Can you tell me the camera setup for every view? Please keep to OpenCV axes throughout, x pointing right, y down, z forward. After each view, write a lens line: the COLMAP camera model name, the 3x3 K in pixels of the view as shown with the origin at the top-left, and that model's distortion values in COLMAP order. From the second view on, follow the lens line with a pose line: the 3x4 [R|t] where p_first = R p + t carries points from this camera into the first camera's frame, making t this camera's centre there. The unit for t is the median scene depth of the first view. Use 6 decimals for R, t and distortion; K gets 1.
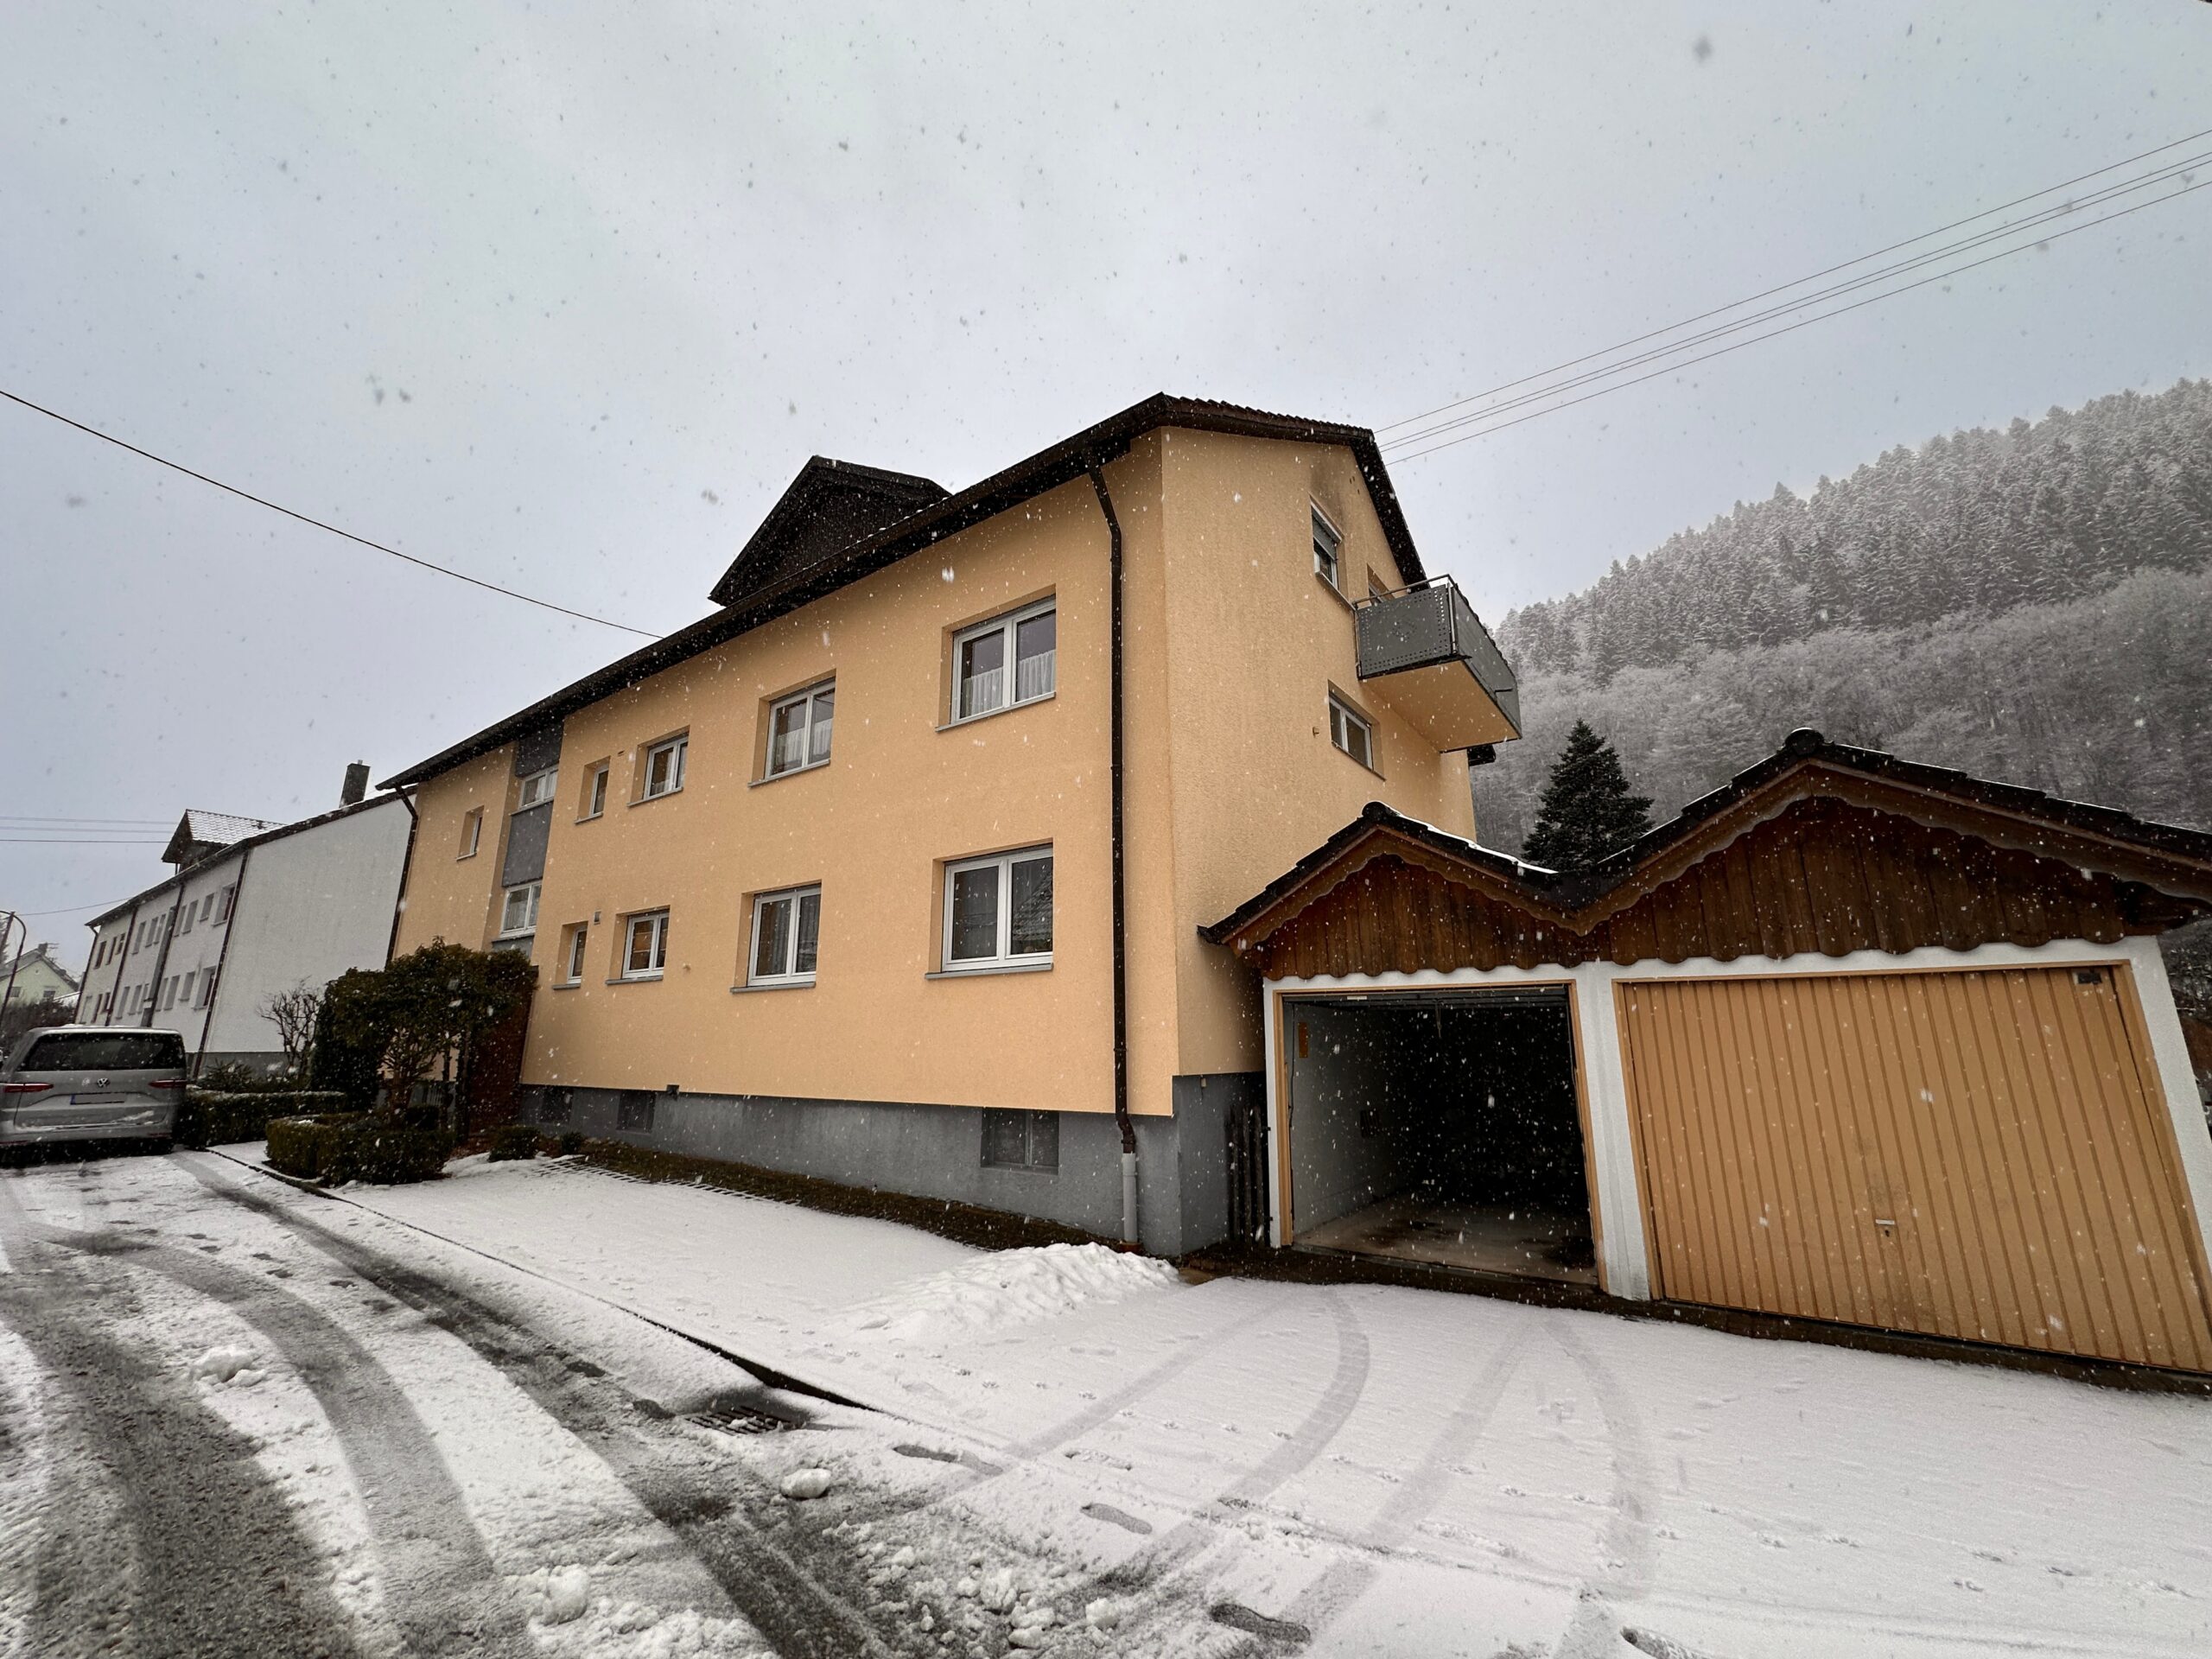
lens RADIAL K [[881.5, 0, 1098.5], [0, 881.5, 823.9], [0, 0, 1]] dist [-0.002068, 0.000171]
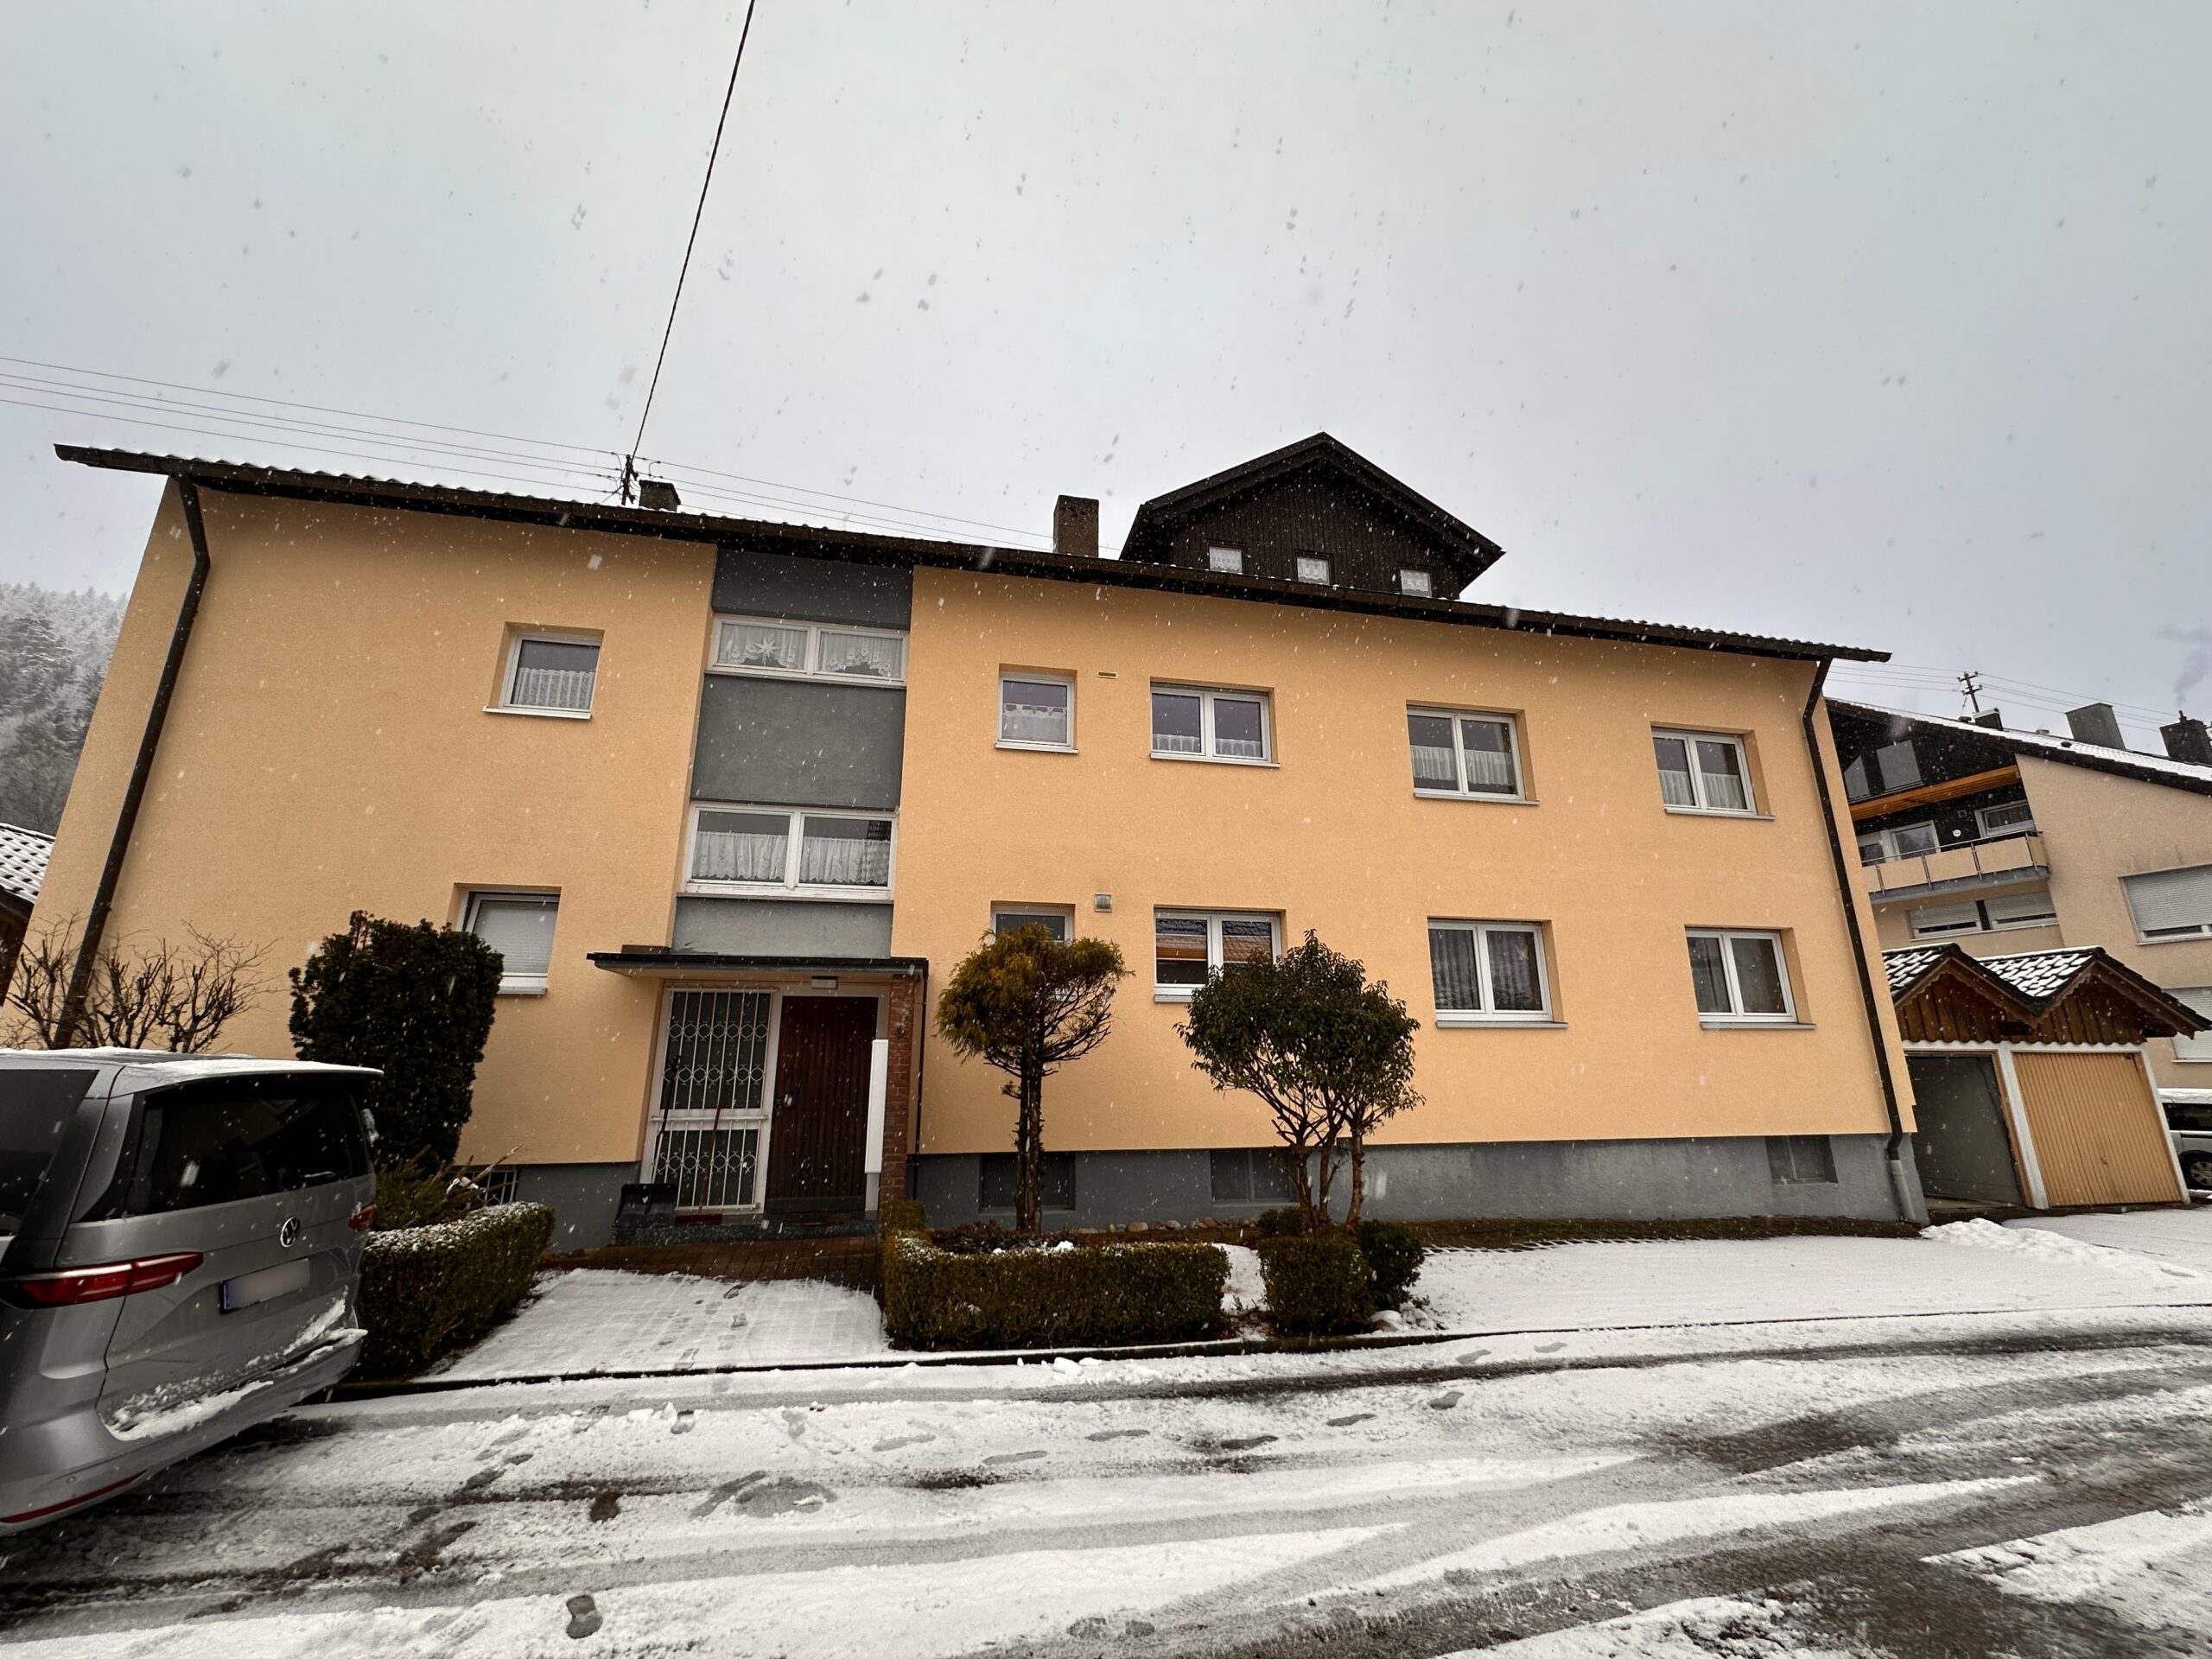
lens RADIAL K [[881.5, 0, 1102.9], [0, 881.5, 836.8], [0, 0, 1]] dist [-0.002068, 0.000171]
pose [[0.677043, 0.183732, 0.712640, -1.725848], [-0.183829, 0.979860, -0.077980, 0.176802], [-0.712615, -0.078208, 0.697183, 0.836825]]
